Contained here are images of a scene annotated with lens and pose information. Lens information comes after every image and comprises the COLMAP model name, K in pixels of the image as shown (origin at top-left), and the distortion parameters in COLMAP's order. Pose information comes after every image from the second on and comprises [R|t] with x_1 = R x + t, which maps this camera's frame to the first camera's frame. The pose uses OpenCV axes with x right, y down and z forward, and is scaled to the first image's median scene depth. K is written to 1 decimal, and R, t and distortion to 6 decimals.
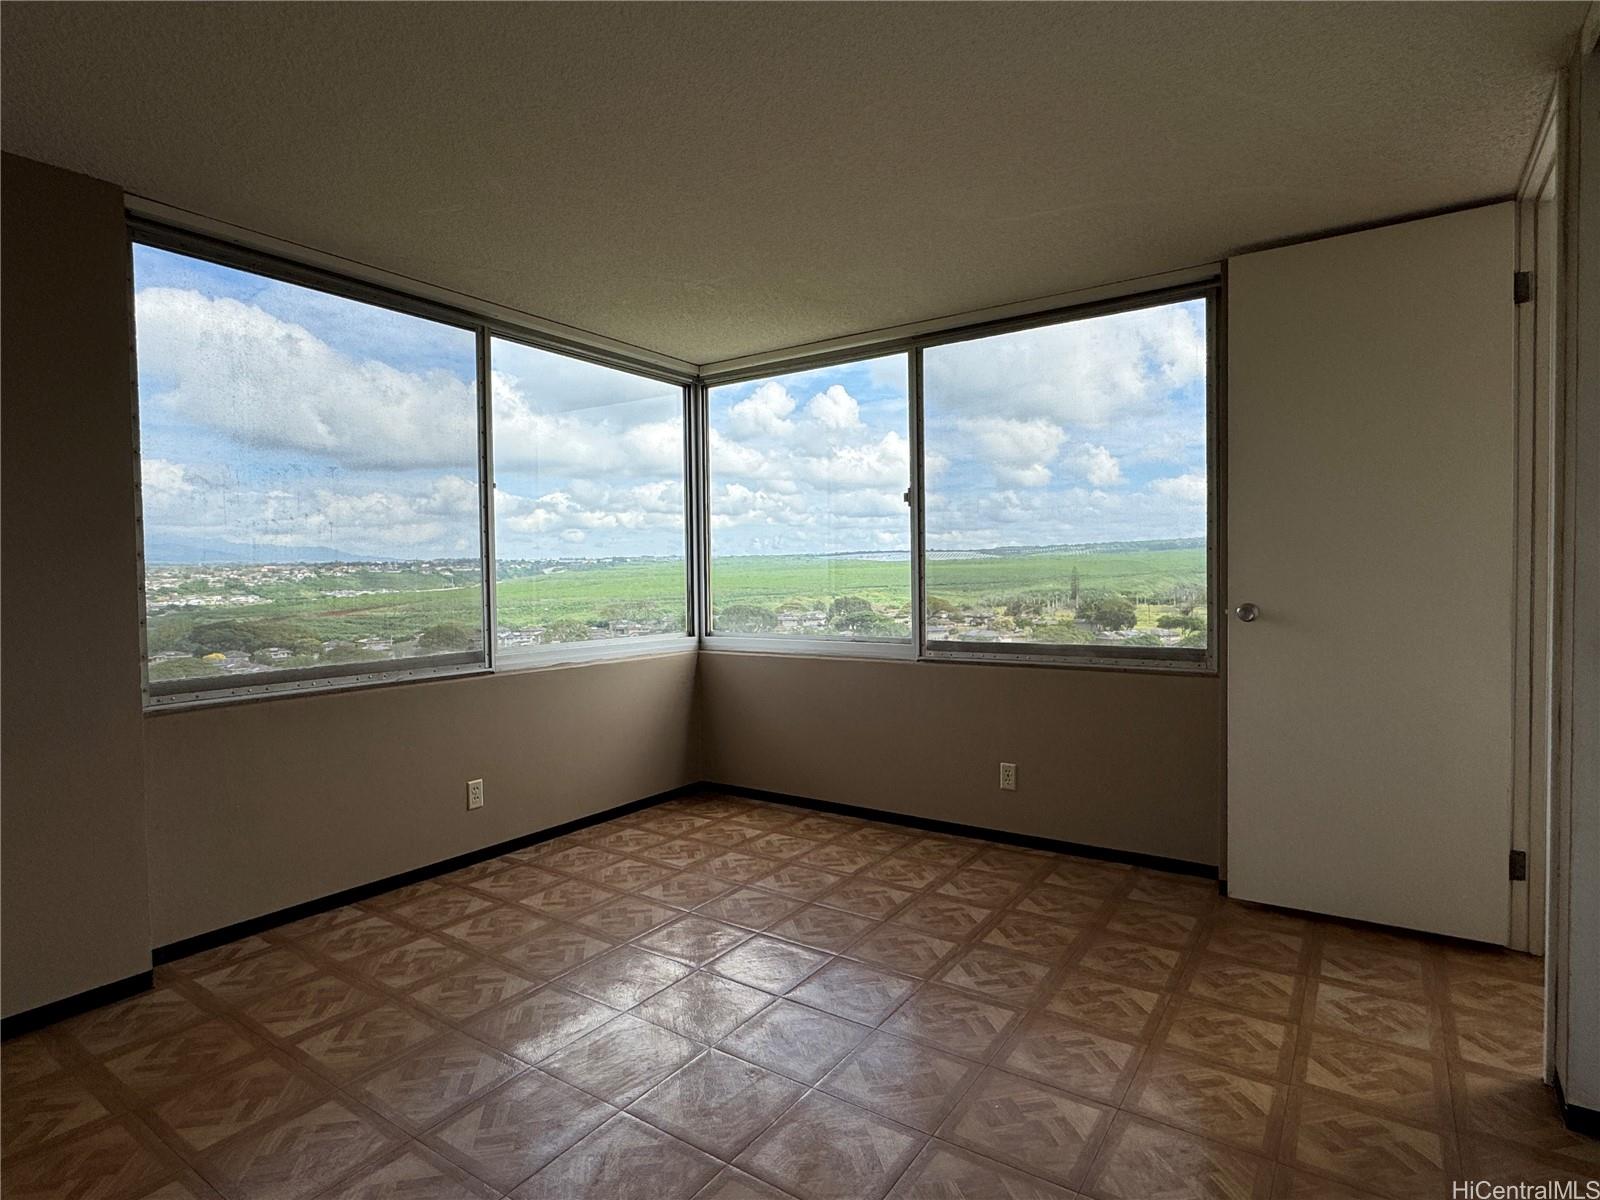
lens RADIAL K [[853.4, 0, 799.1], [0, 853.4, 601.3], [0, 0, 1]] dist [-0.006357, -0.000473]
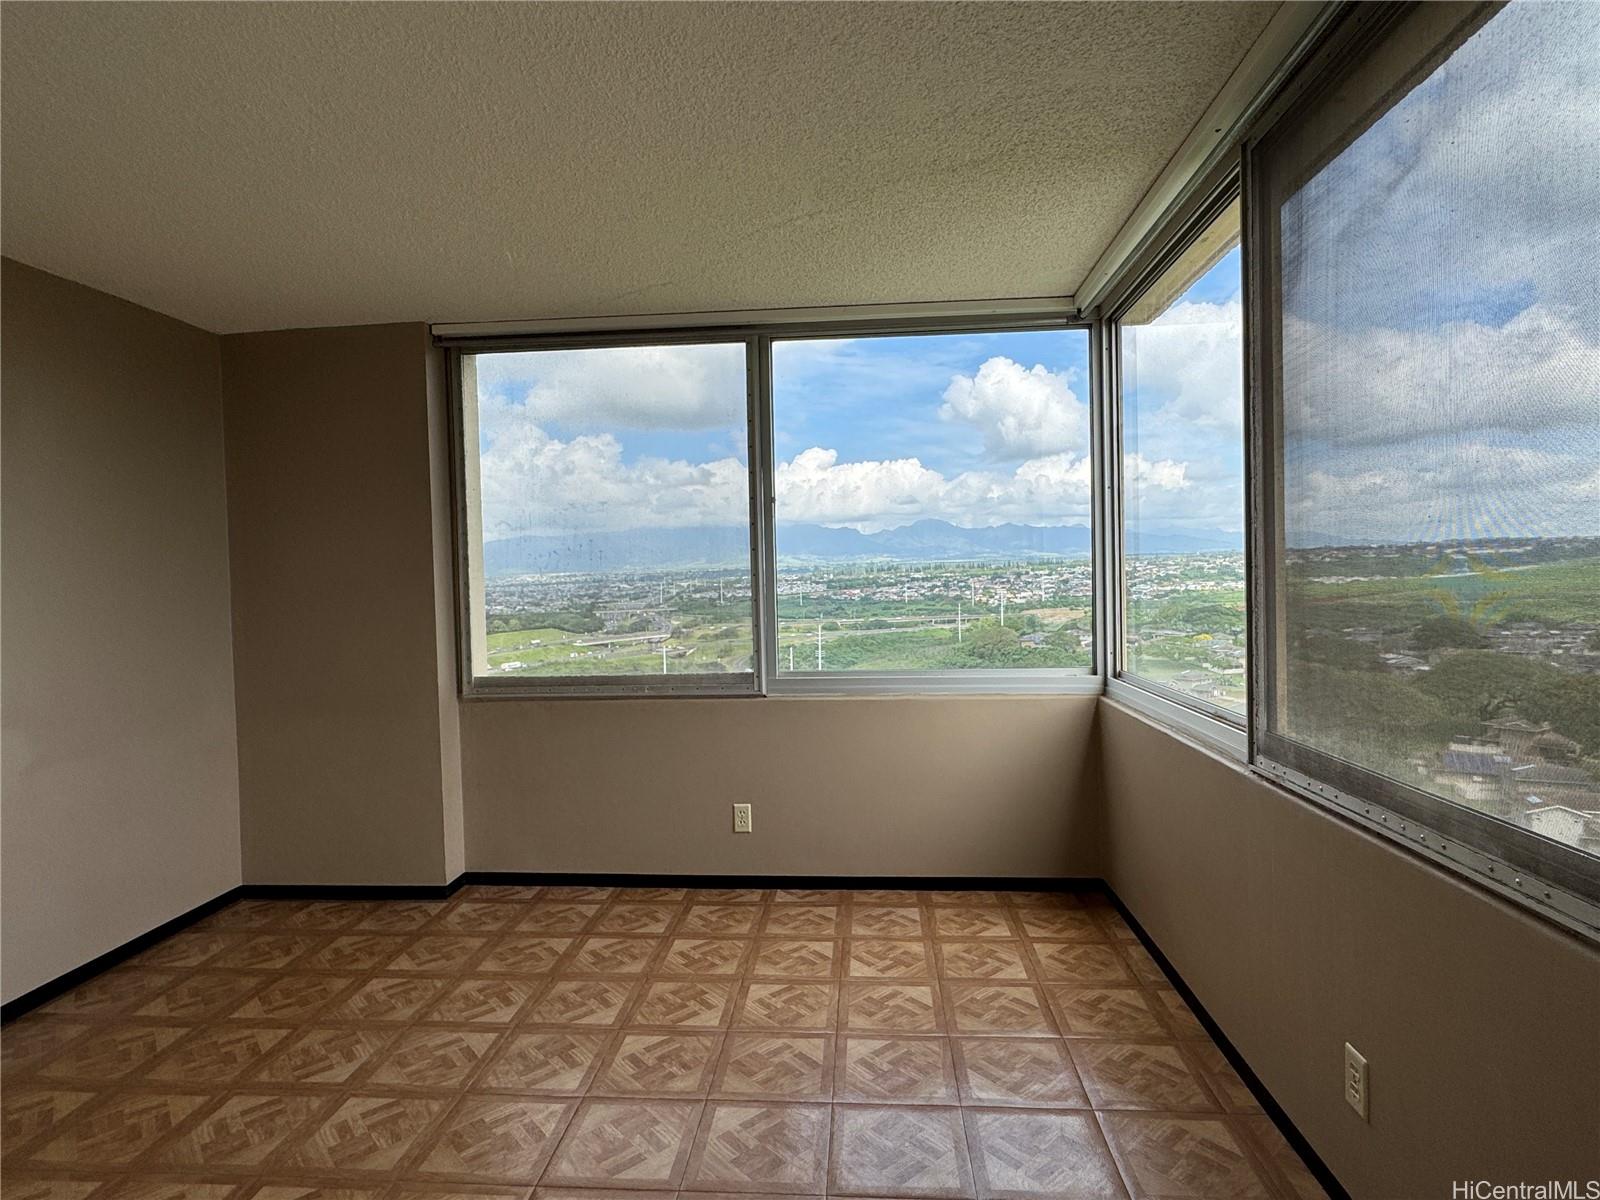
lens RADIAL K [[853.4, 0, 796.2], [0, 853.4, 602.5], [0, 0, 1]] dist [-0.006357, -0.000473]
pose [[0.494352, 0.026895, -0.868846, 0.495916], [-0.011350, 0.999636, 0.024485, -0.046534], [0.869188, -0.002242, 0.494477, 0.567451]]
